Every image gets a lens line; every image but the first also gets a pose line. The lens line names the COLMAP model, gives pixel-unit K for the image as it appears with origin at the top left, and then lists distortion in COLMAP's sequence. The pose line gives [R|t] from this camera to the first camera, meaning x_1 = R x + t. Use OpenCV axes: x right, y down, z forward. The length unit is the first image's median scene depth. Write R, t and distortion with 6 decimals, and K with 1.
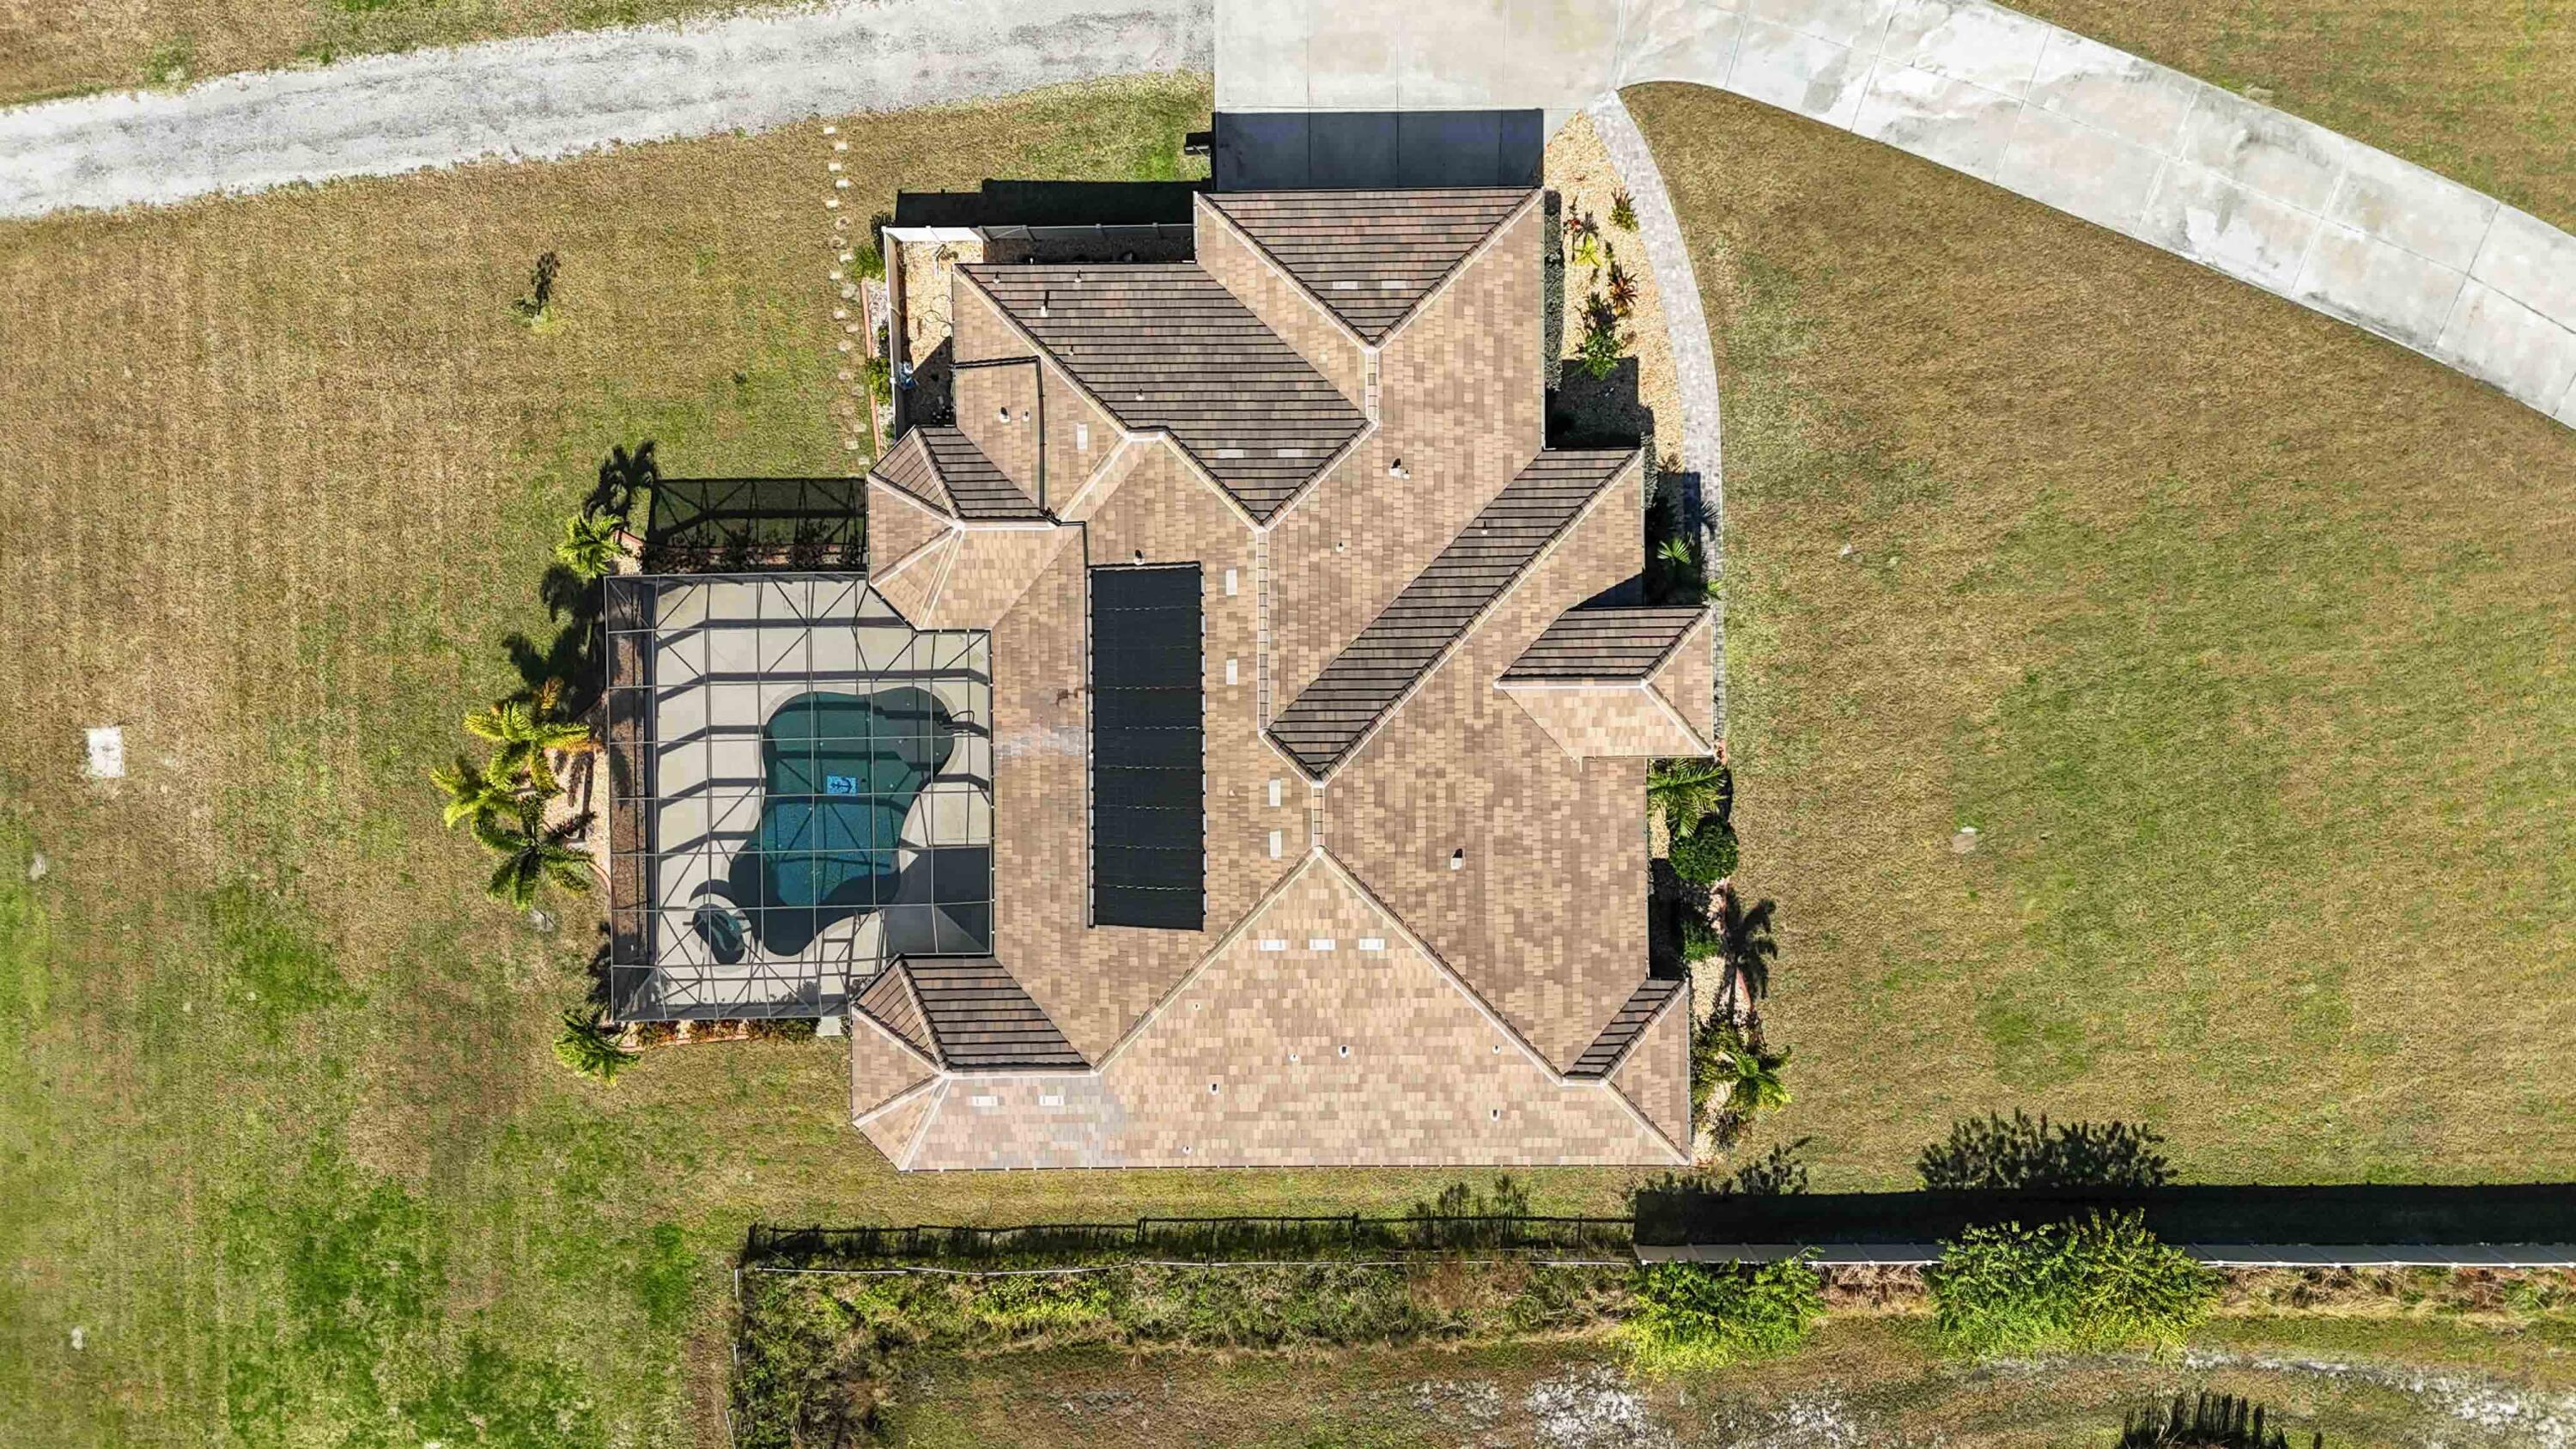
lens RADIAL K [[1927.1, 0, 1301.6], [0, 1927.1, 720.3], [0, 0, 1]] dist [0.104617, -0.143785]
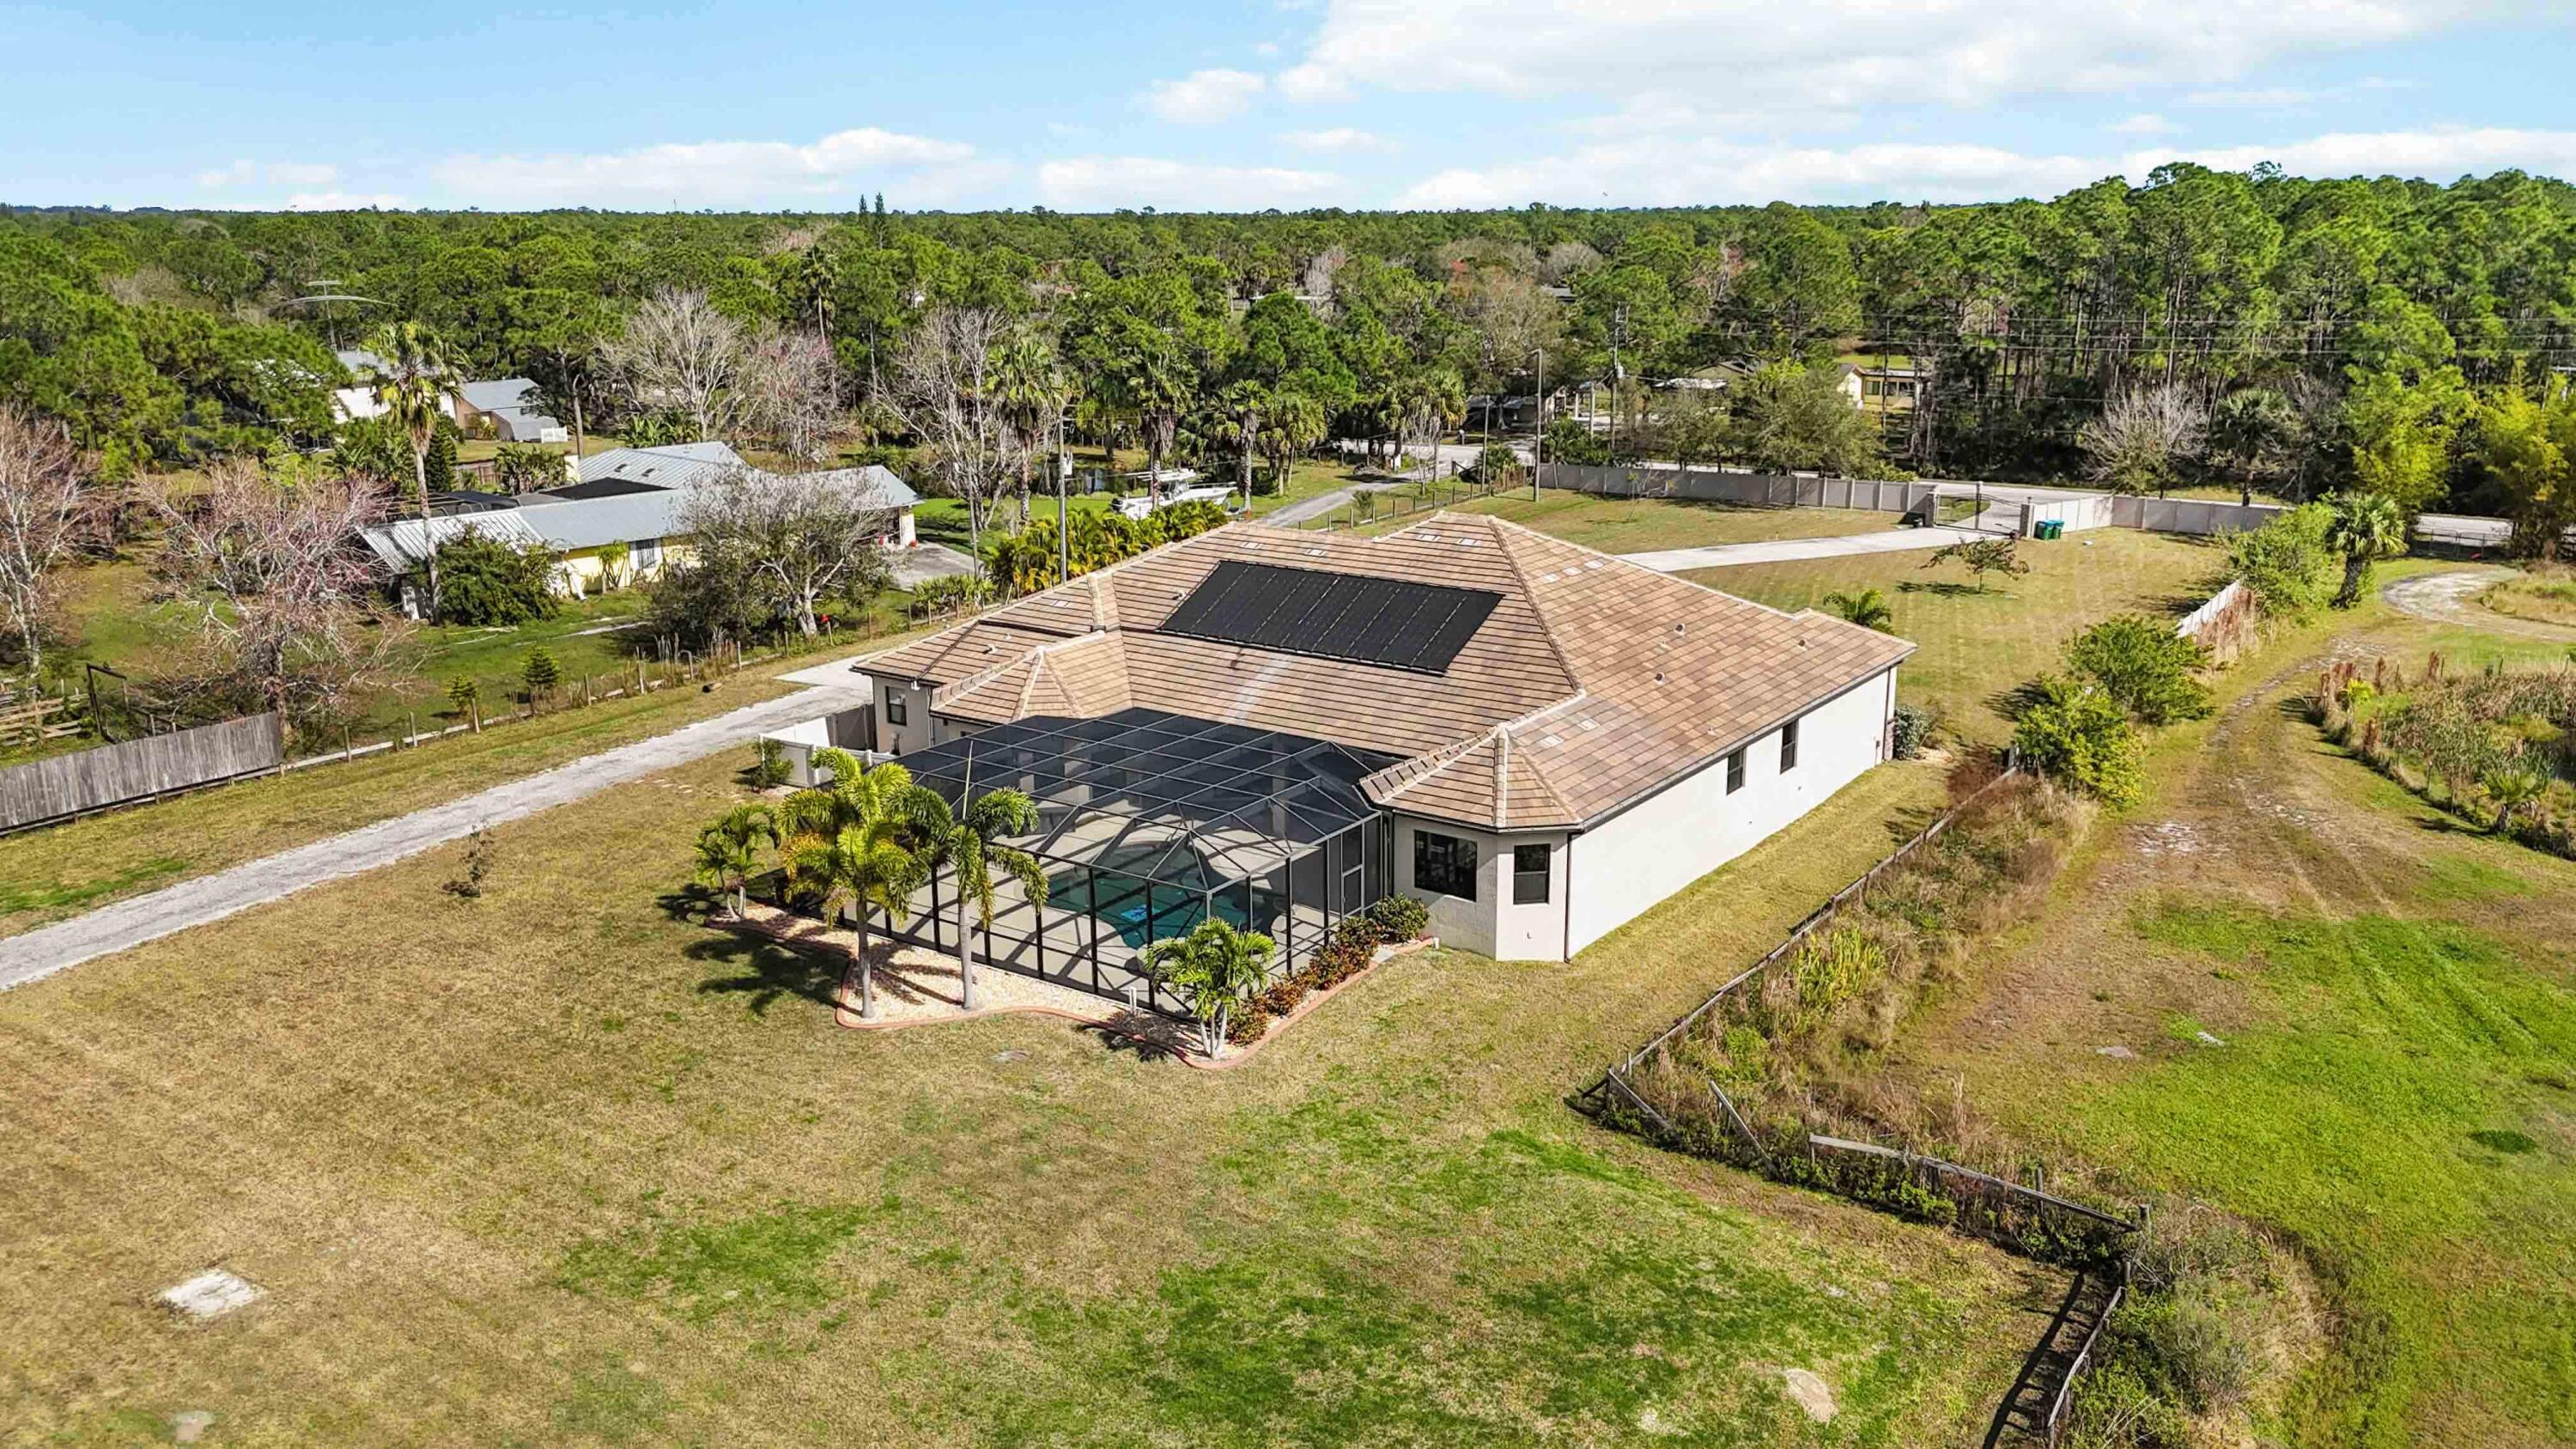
lens RADIAL K [[1954.5, 0, 1295.7], [0, 1954.5, 725.2], [0, 0, 1]] dist [0.172576, -0.231417]
pose [[0.585361, -0.211098, 0.782809, -0.843583], [0.810542, 0.129338, -0.571221, 0.559341], [0.019337, 0.968870, 0.246813, 0.723892]]
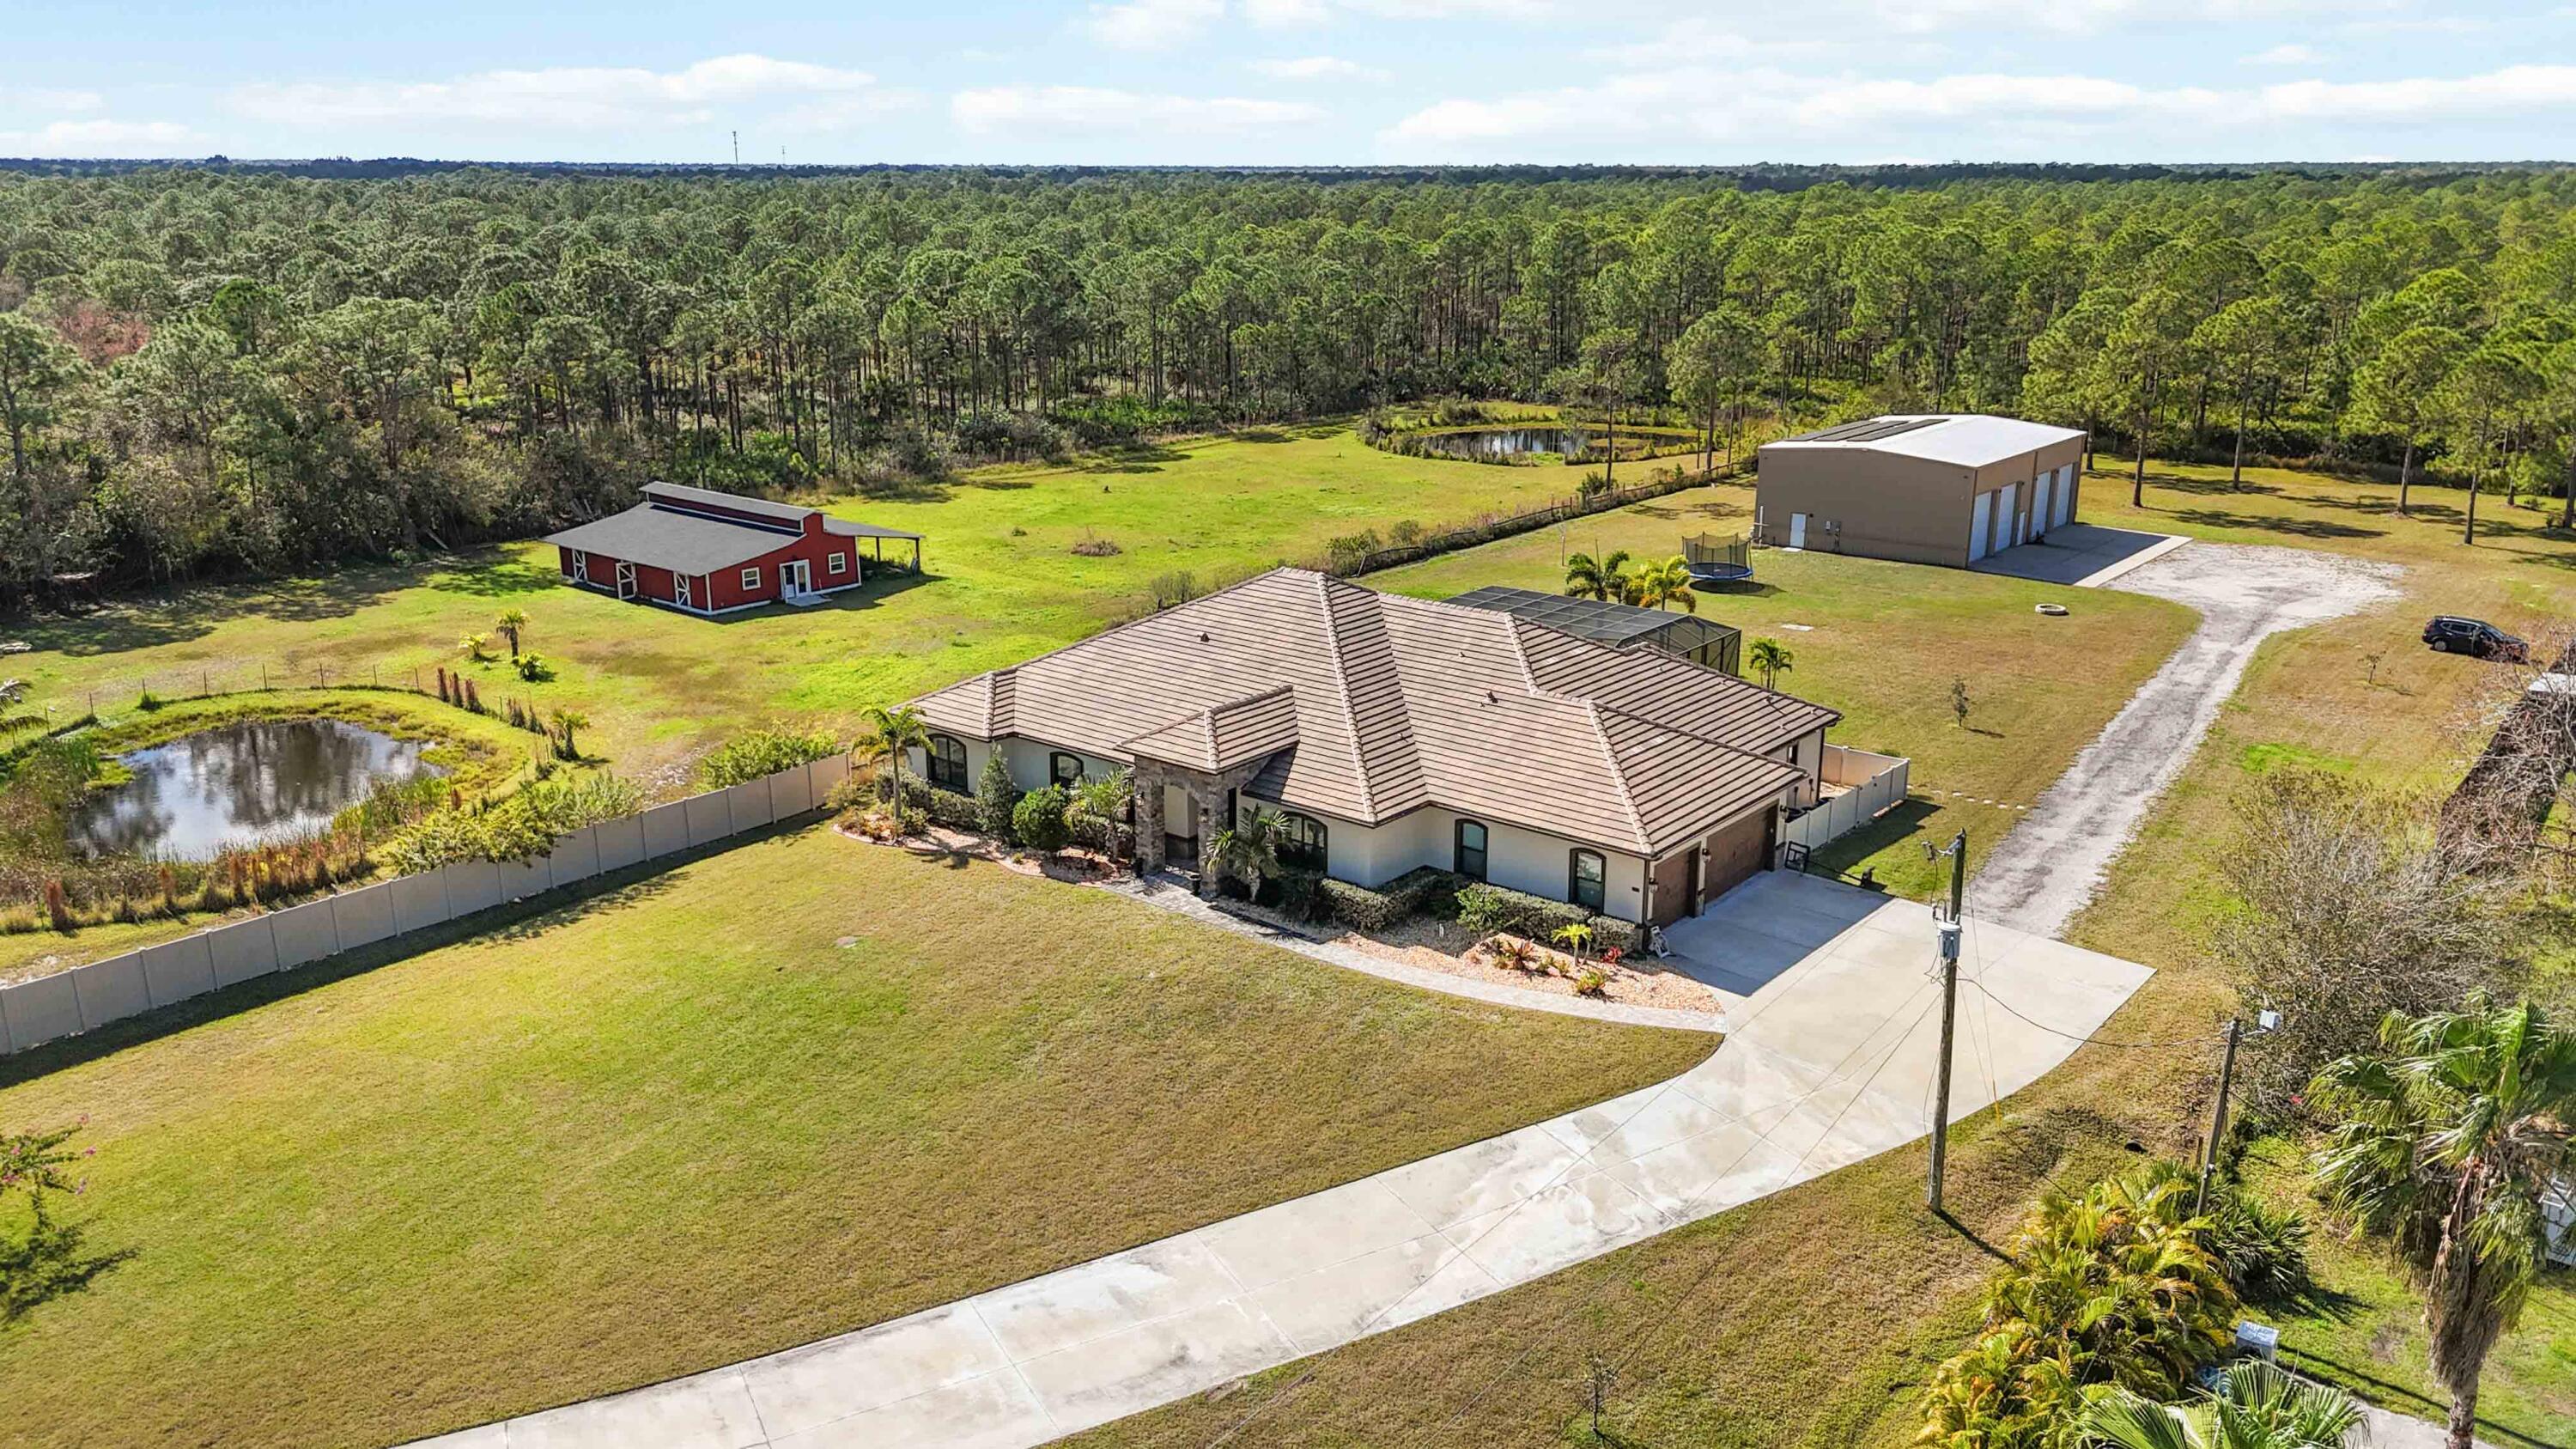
lens RADIAL K [[1927.1, 0, 1301.6], [0, 1927.1, 720.3], [0, 0, 1]] dist [0.104617, -0.143785]
pose [[-0.636357, 0.222804, -0.738517, 0.868688], [-0.771389, -0.187615, 0.608079, -0.663089], [-0.003074, 0.956639, 0.291259, 0.608348]]
